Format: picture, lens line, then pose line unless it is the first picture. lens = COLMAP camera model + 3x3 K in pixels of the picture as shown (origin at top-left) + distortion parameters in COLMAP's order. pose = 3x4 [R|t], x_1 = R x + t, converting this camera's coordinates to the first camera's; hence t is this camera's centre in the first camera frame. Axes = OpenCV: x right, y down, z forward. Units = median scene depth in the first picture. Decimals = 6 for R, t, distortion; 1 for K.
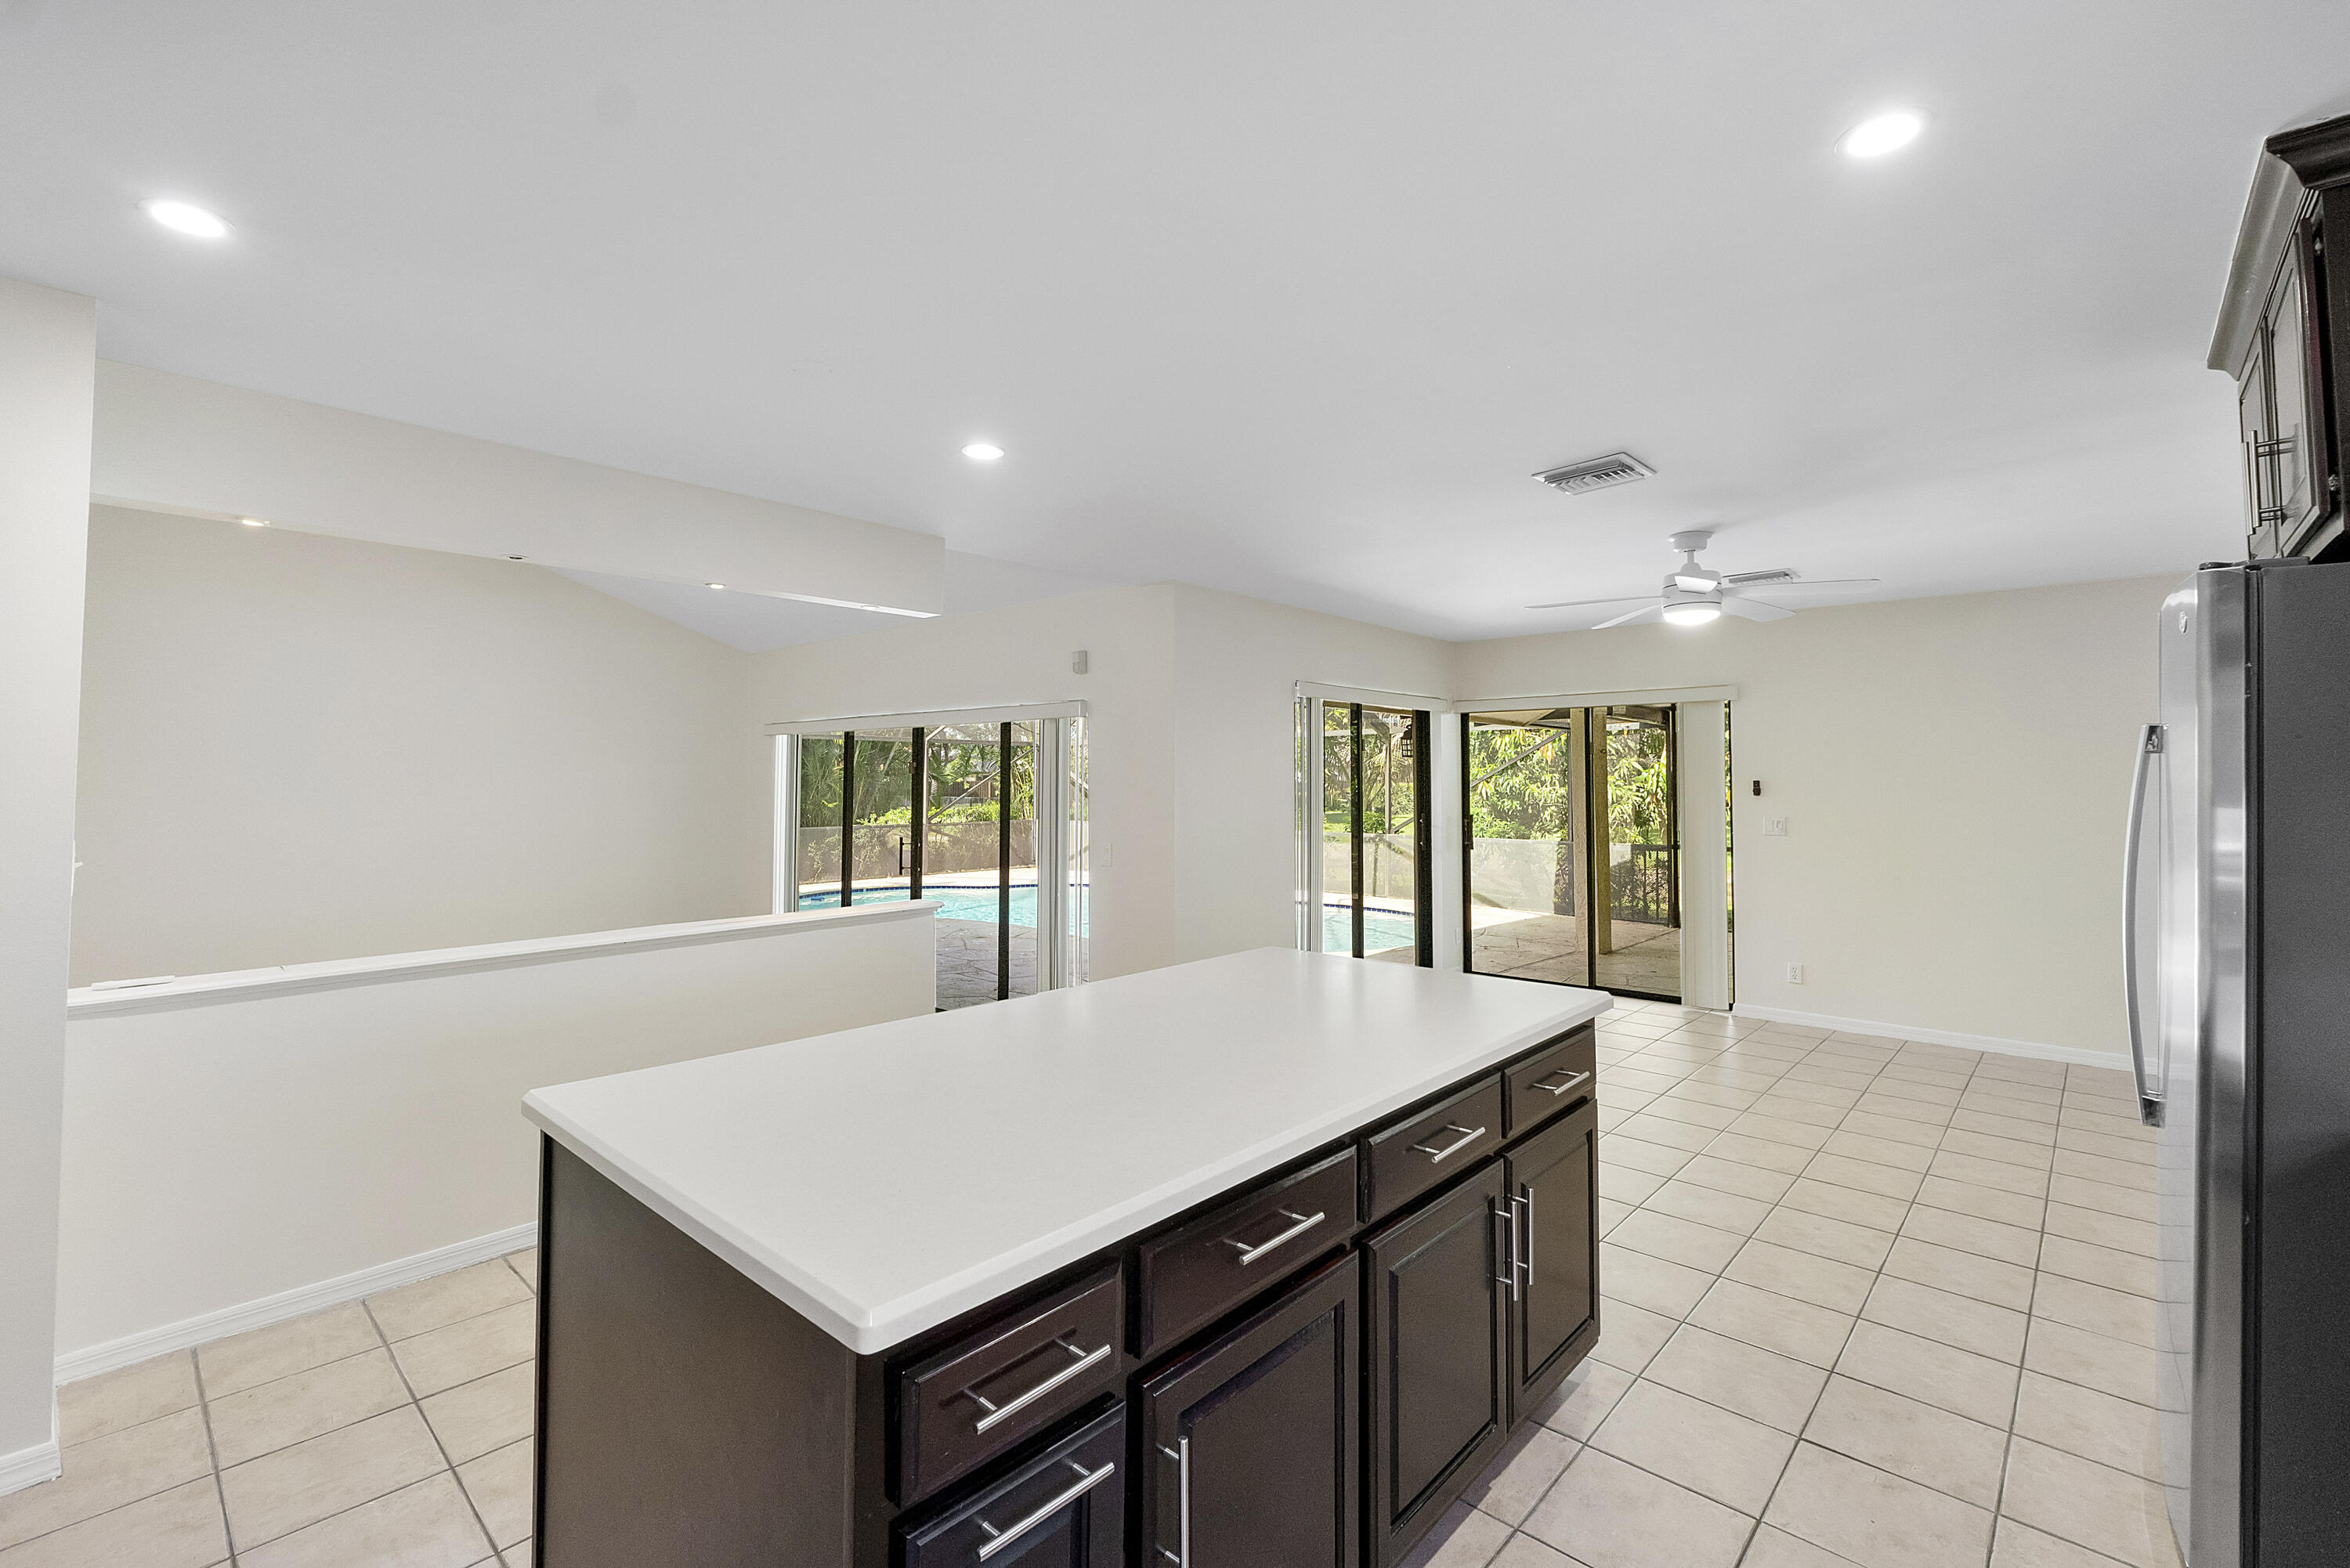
lens RADIAL K [[1007.2, 0, 1178.9], [0, 1007.2, 768.5], [0, 0, 1]] dist [-0.007951, -0.000034]
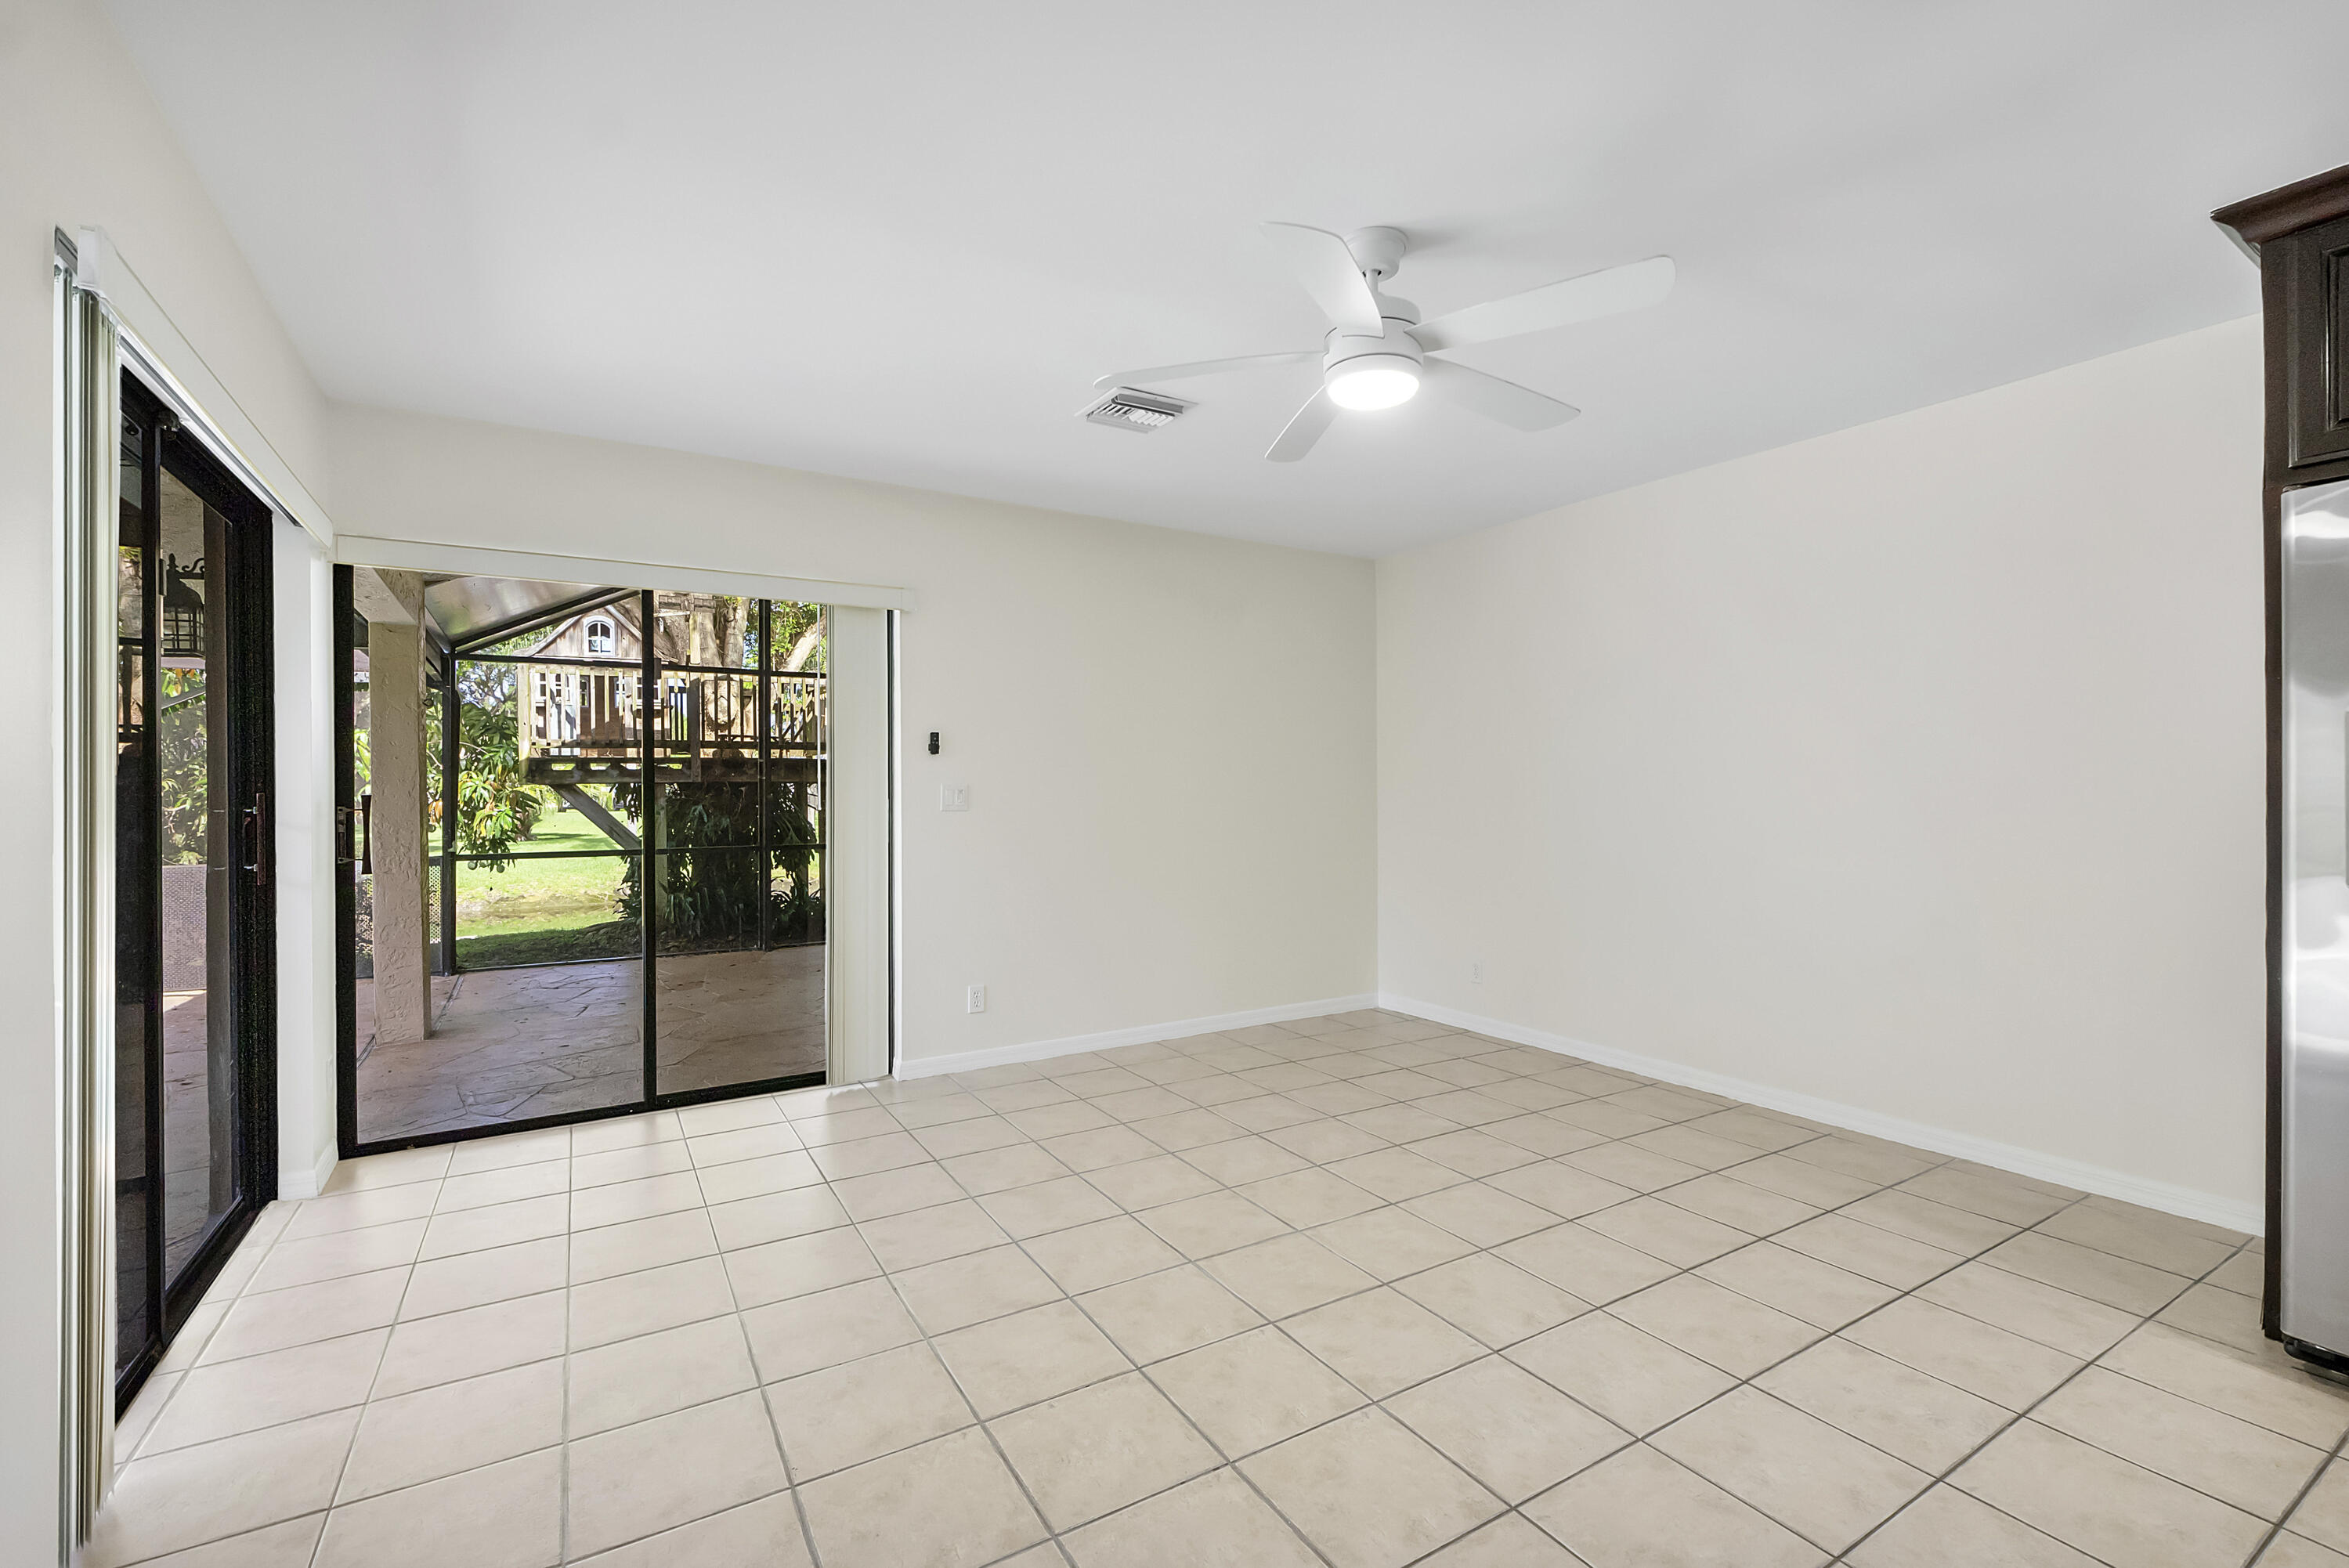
lens RADIAL K [[1006.8, 0, 1190.0], [0, 1006.8, 785.1], [0, 0, 1]] dist [-0.007951, -0.000034]
pose [[0.284734, 0.004034, 0.958598, -0.040660], [-0.015947, 0.999873, 0.000530, 0.045451], [-0.958474, -0.015438, 0.284762, 0.629011]]
